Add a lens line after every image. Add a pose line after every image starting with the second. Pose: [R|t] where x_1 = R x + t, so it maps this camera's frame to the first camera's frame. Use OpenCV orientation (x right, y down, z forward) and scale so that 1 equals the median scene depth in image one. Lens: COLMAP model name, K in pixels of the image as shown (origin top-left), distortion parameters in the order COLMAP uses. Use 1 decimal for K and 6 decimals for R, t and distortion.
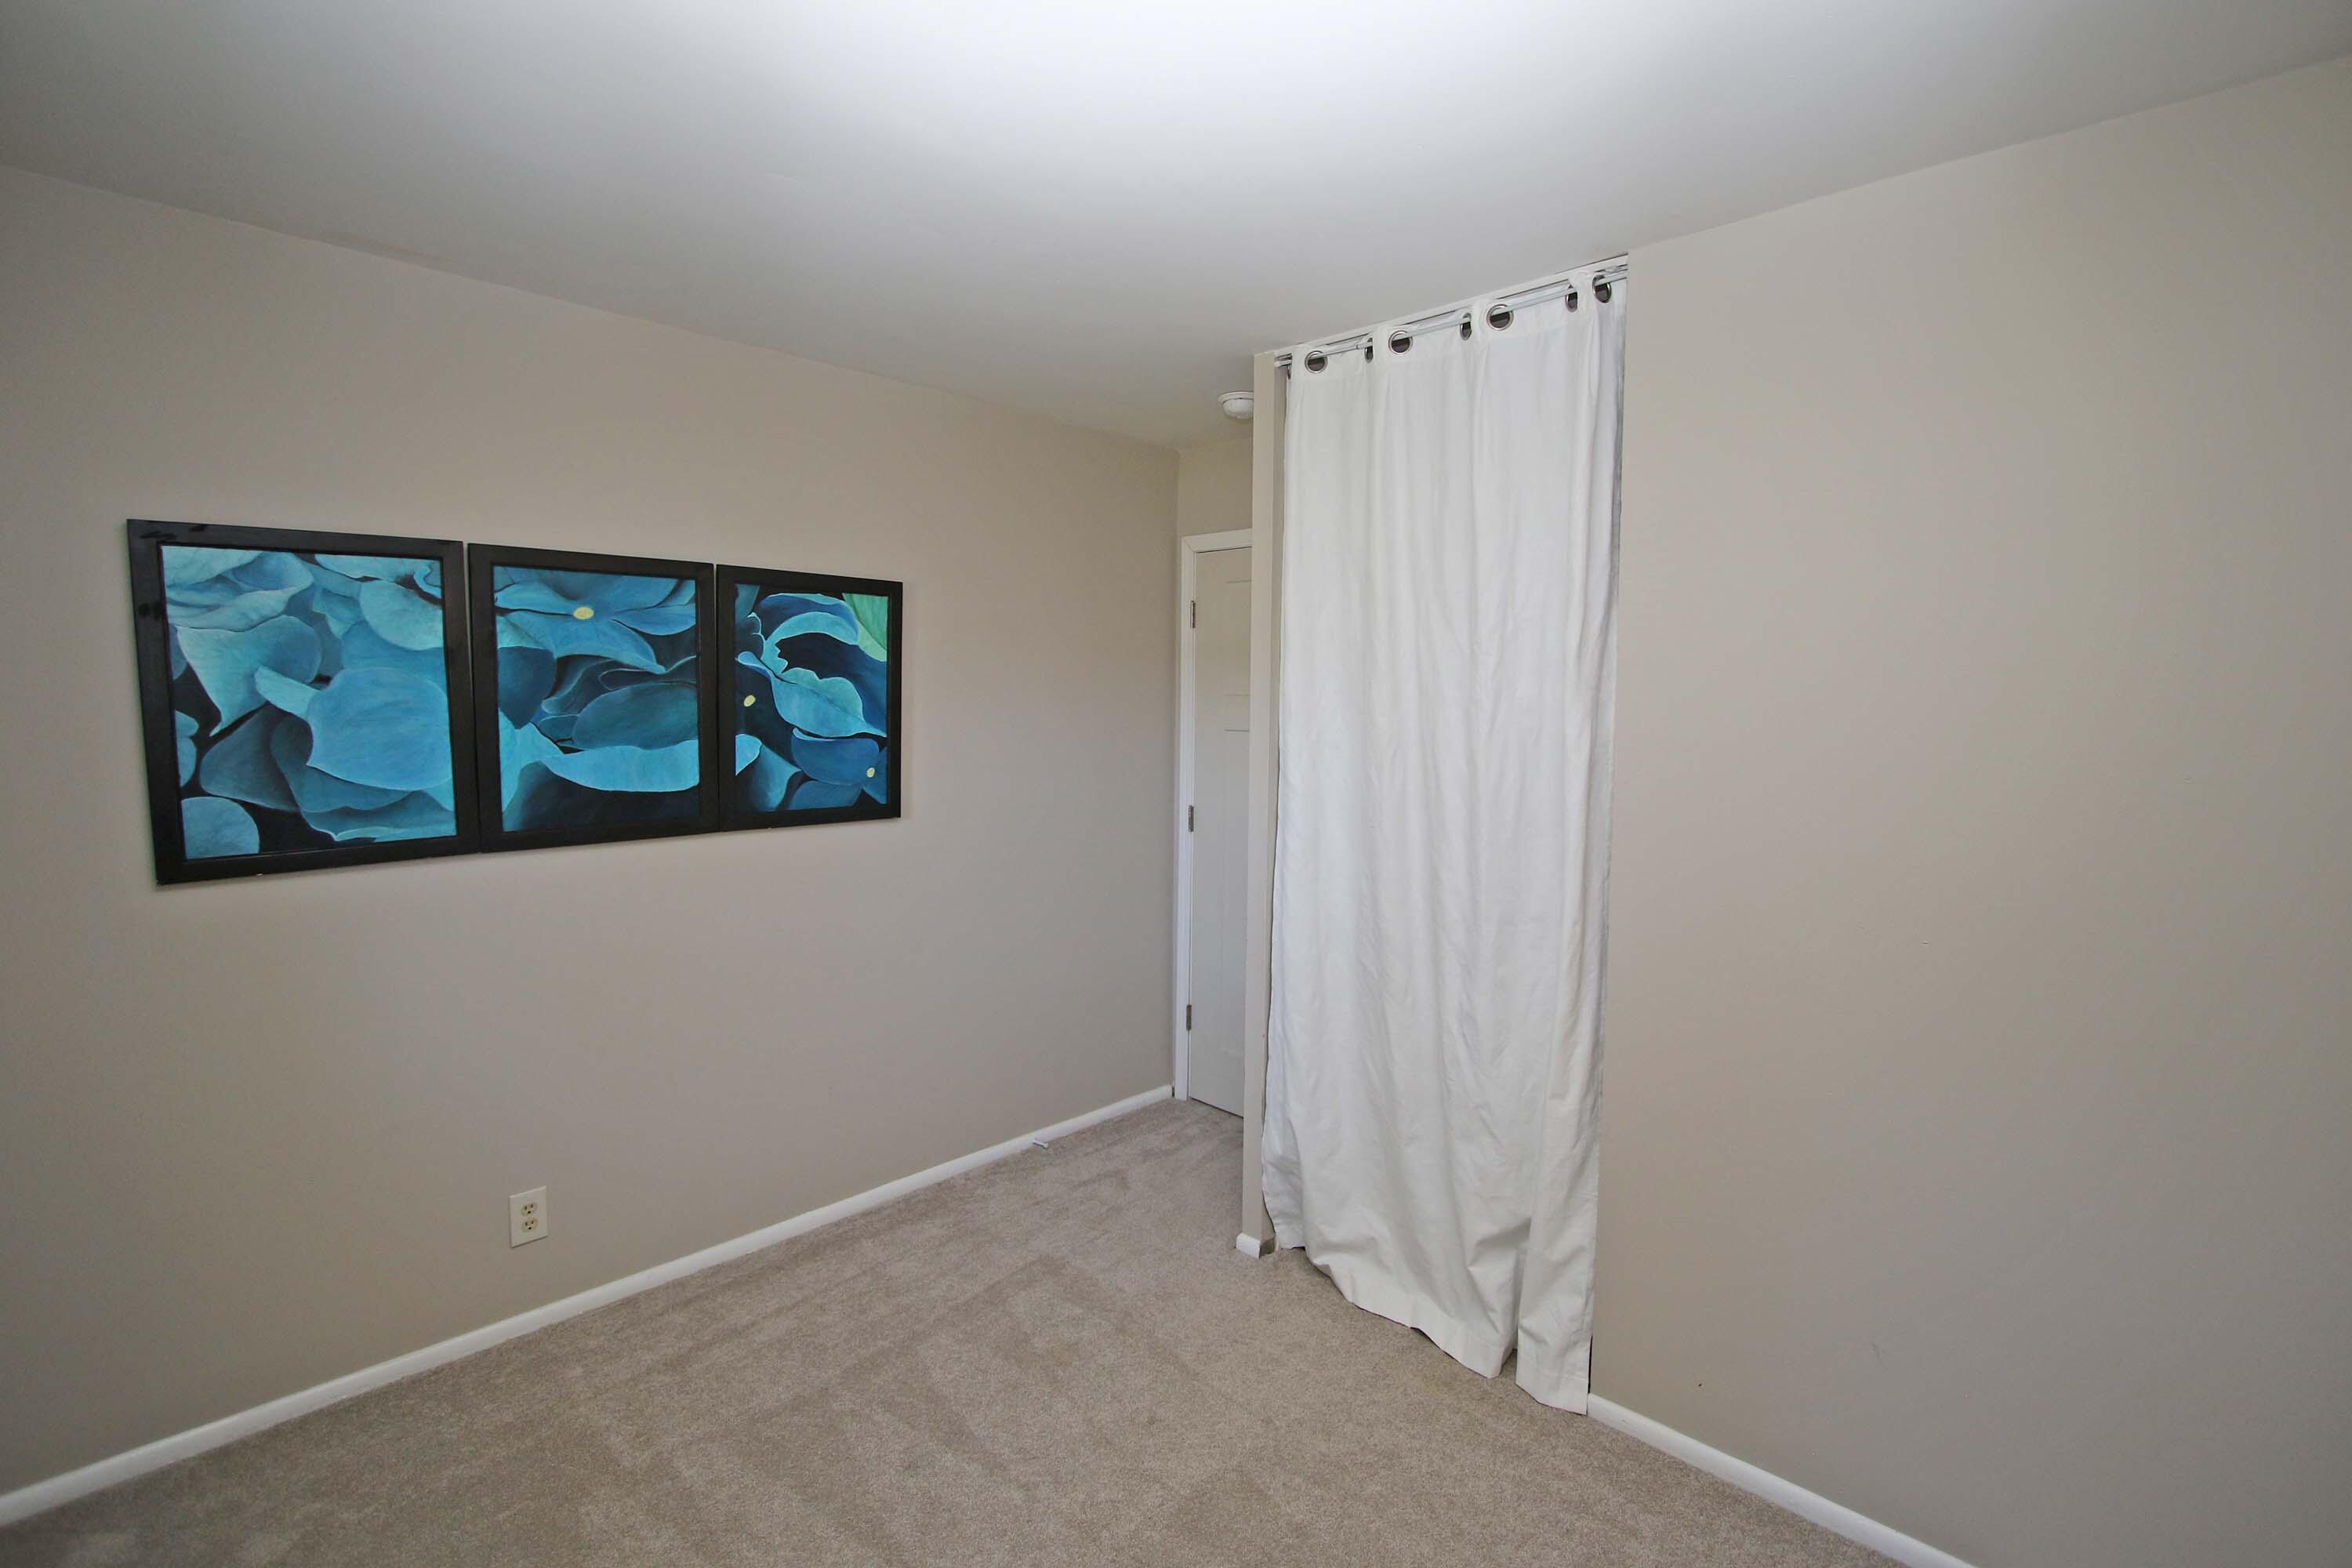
lens RADIAL K [[1101.6, 0, 1166.7], [0, 1101.6, 746.8], [0, 0, 1]] dist [-0.006361, -0.000047]
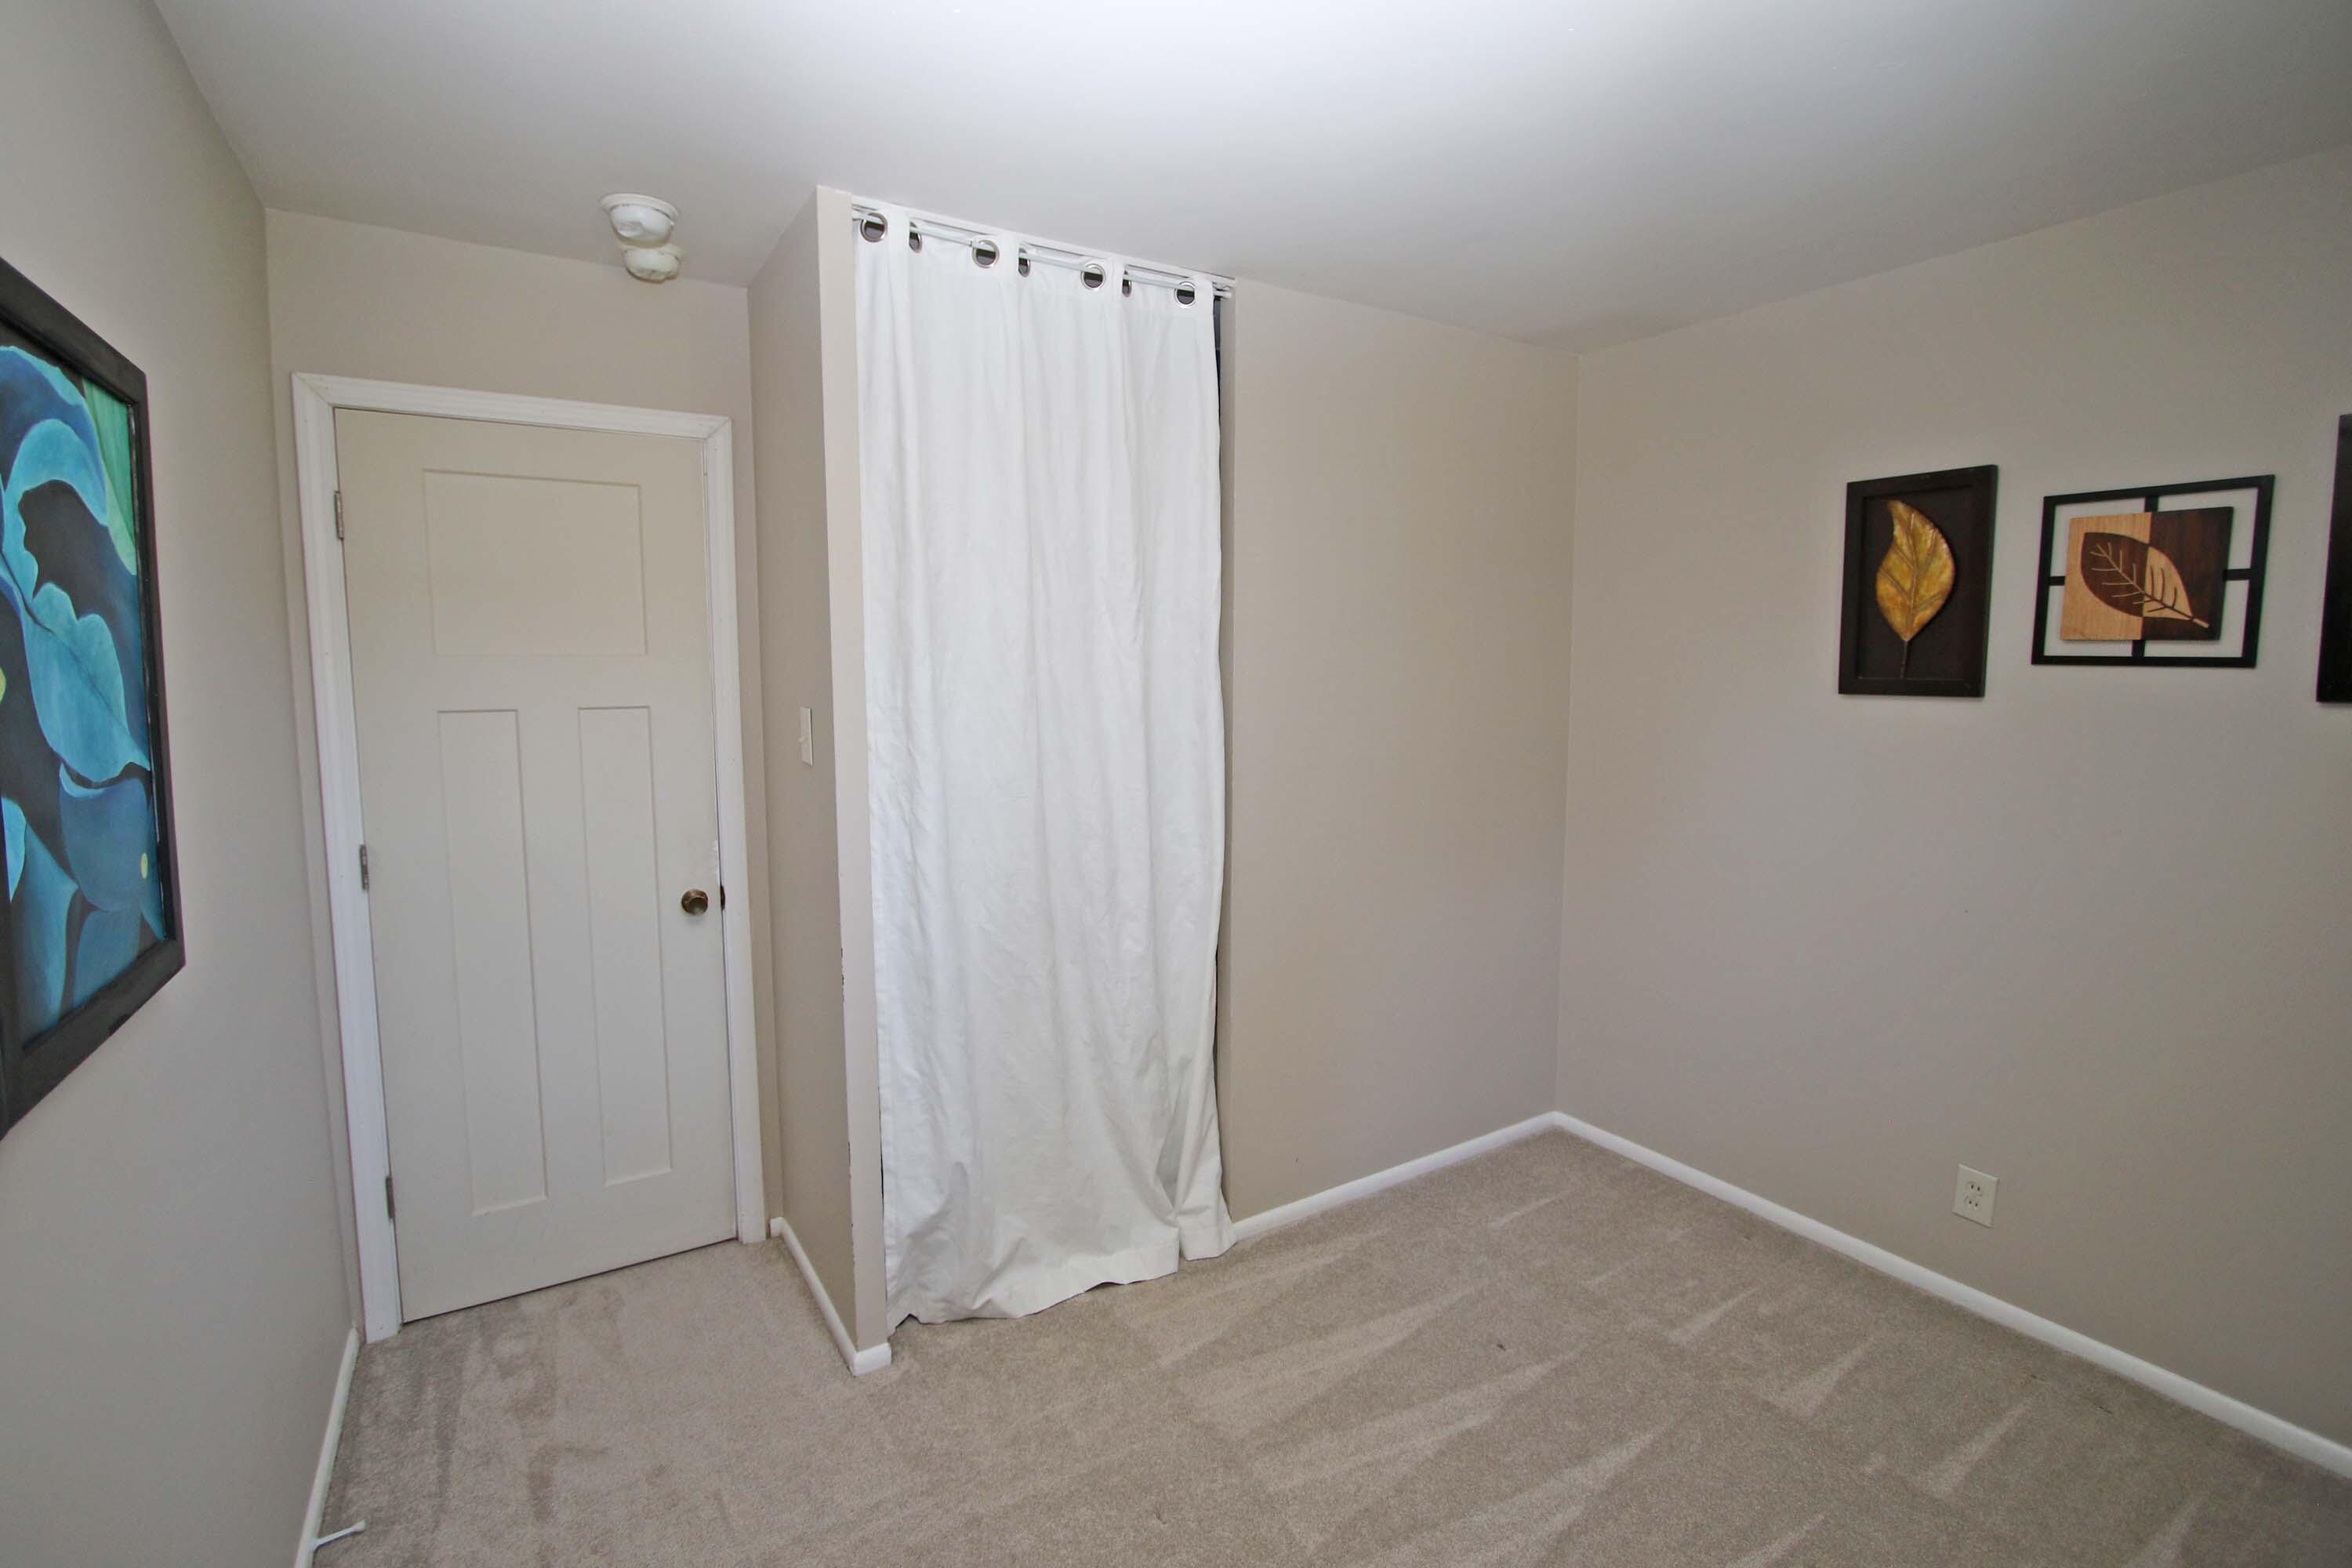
lens RADIAL K [[1101.6, 0, 1166.7], [0, 1101.6, 746.8], [0, 0, 1]] dist [-0.006361, -0.000047]
pose [[0.225691, -0.089350, 0.970093, -0.576150], [0.053053, 0.995435, 0.079341, -0.029230], [-0.972753, 0.033559, 0.229401, 0.582832]]
